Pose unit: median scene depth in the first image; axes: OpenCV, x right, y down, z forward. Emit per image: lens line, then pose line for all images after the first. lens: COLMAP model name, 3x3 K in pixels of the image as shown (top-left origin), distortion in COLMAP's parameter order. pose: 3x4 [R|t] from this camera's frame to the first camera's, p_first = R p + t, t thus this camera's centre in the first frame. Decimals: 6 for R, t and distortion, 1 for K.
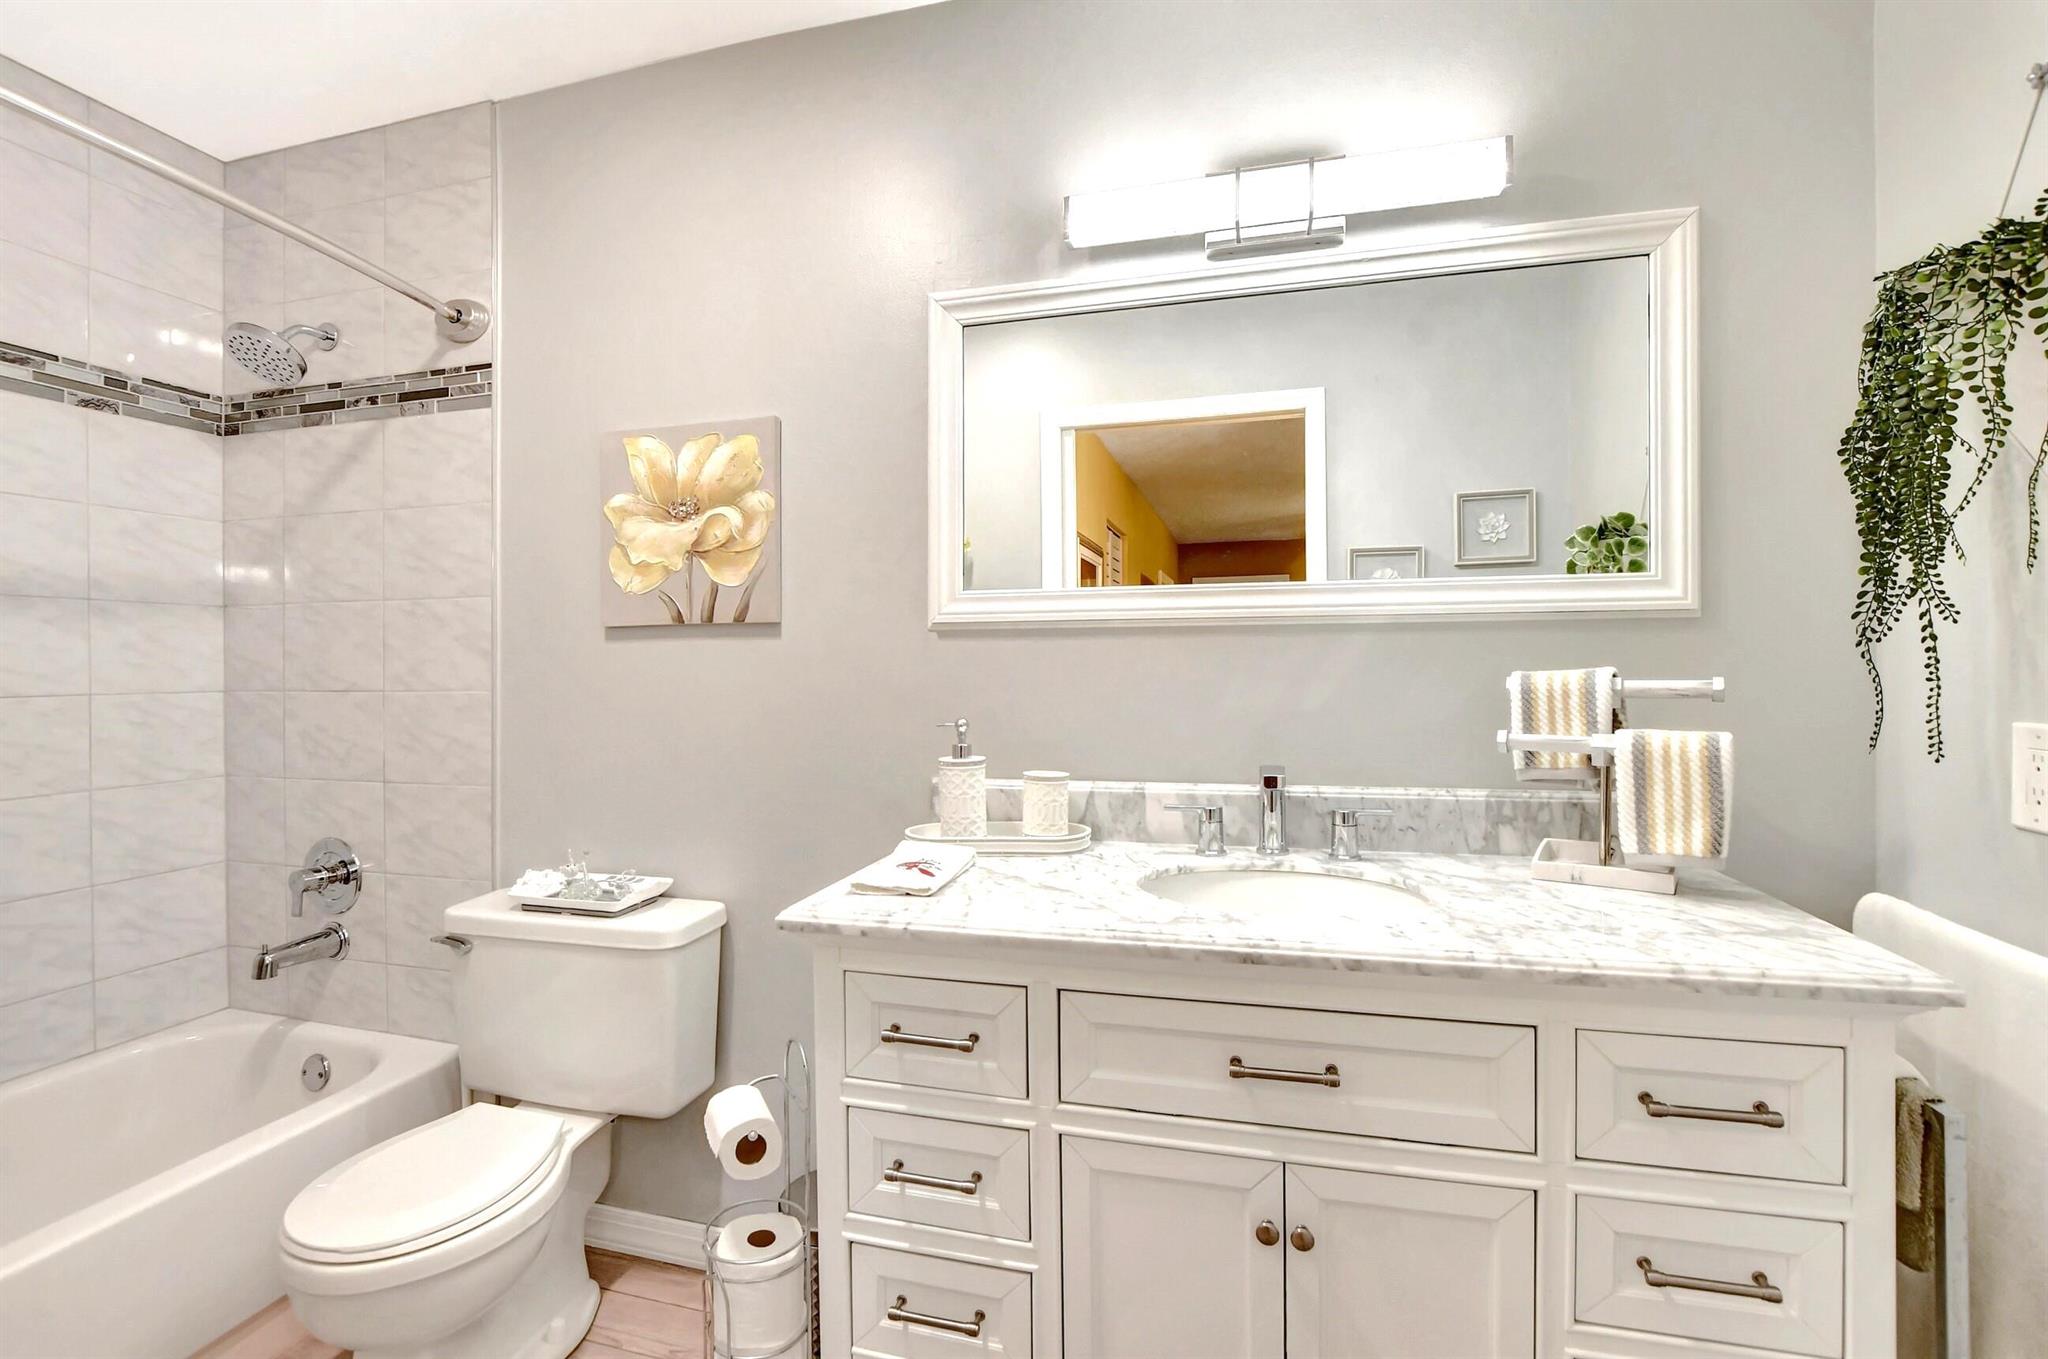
lens RADIAL K [[923.1, 0, 1020.1], [0, 923.1, 673.0], [0, 0, 1]] dist [-0.025049, 0.001518]
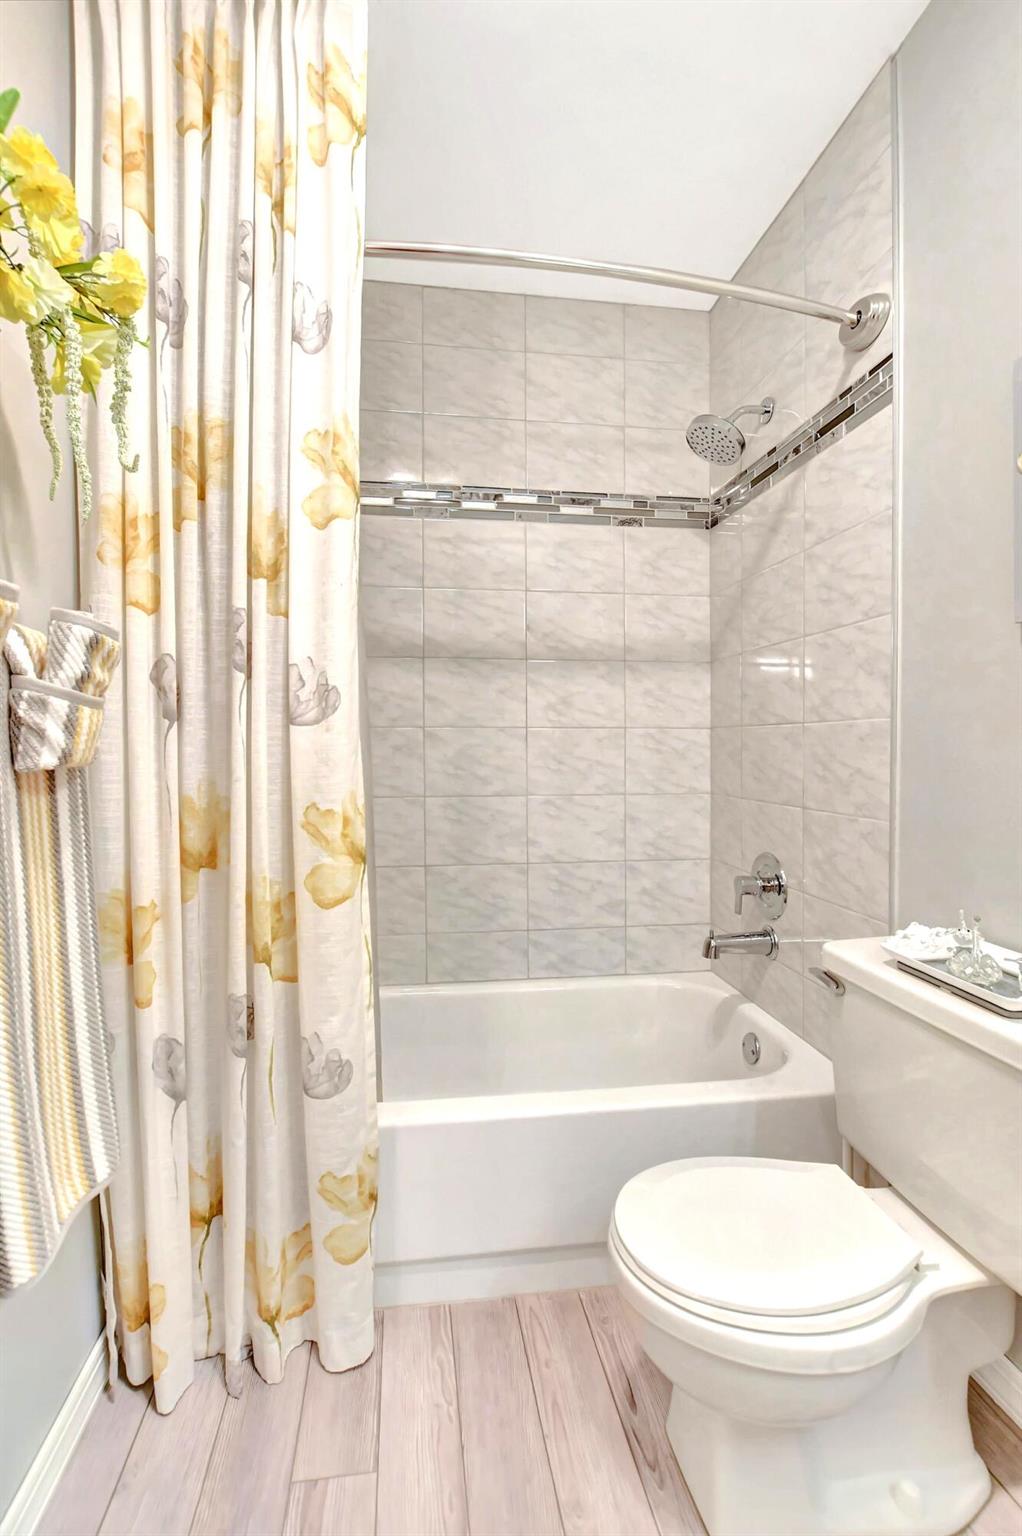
lens RADIAL K [[692.3, 0, 476.7], [0, 692.3, 763.7], [0, 0, 1]] dist [-0.025049, 0.001518]
pose [[0.361651, 0.031806, -0.931771, -0.085078], [-0.007628, 0.999485, 0.031156, 0.045693], [0.932283, -0.004160, 0.361707, 0.354926]]
